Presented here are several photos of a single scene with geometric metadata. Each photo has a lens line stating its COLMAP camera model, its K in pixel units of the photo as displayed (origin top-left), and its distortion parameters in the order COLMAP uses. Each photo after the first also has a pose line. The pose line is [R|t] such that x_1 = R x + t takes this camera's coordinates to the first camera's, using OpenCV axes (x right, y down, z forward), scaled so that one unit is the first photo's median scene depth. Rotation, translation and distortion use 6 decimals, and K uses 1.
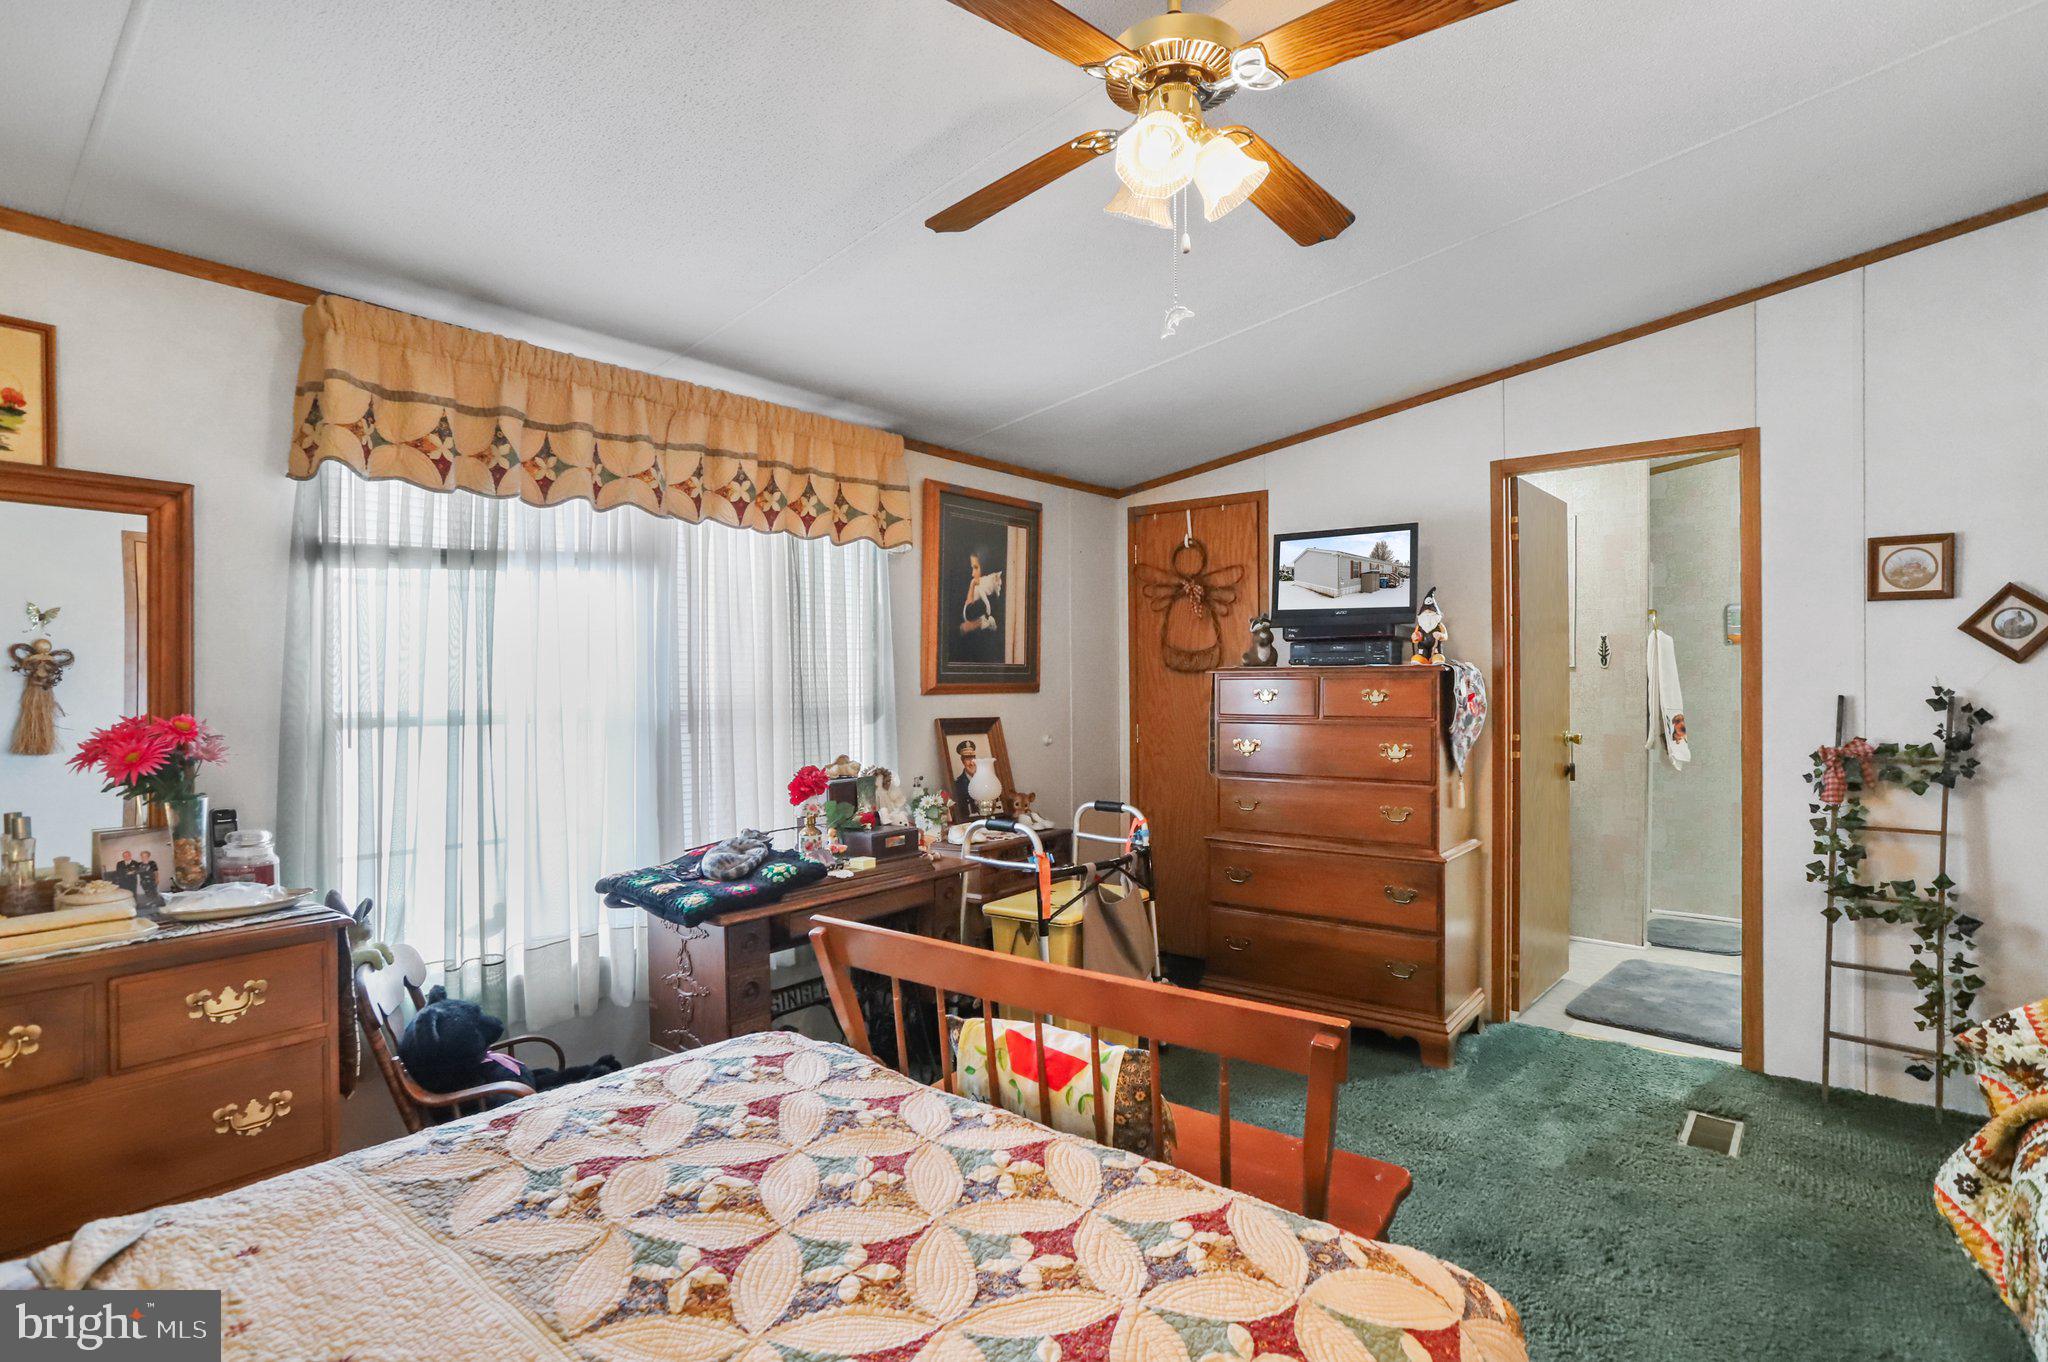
lens RADIAL K [[1006.9, 0, 1024.4], [0, 1006.9, 684.9], [0, 0, 1]] dist [-0.044092, 0.020239]
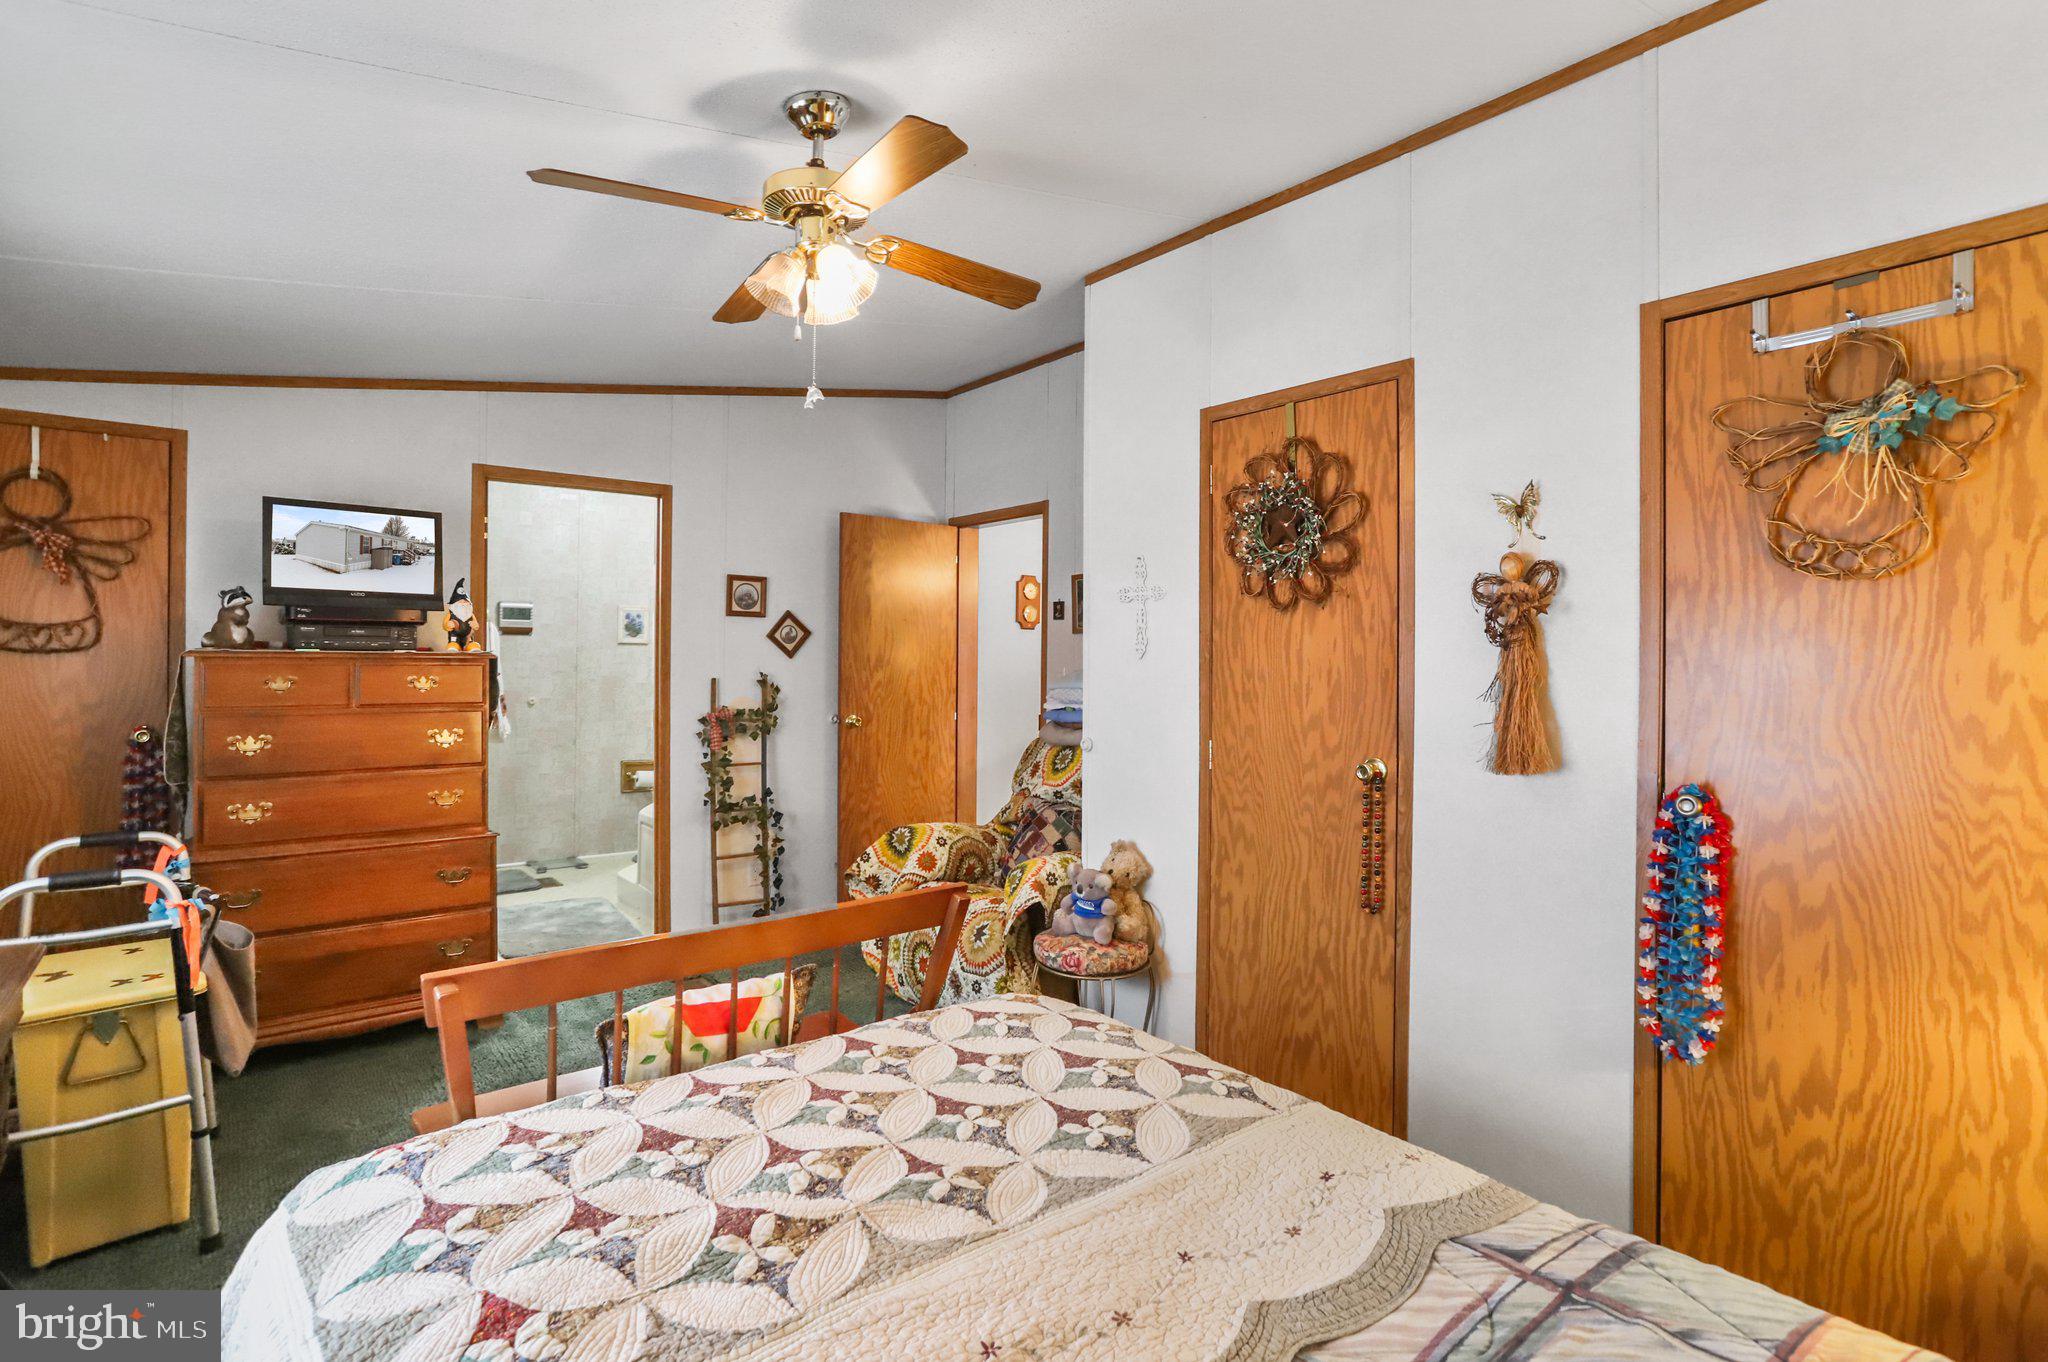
lens RADIAL K [[1006.9, 0, 1008.8], [0, 1006.9, 668.0], [0, 0, 1]] dist [-0.044092, 0.020239]
pose [[0.205744, -0.000610, 0.978606, -0.581931], [-0.004939, 0.999986, 0.001662, -0.009536], [-0.978593, -0.005176, 0.205738, 0.263366]]
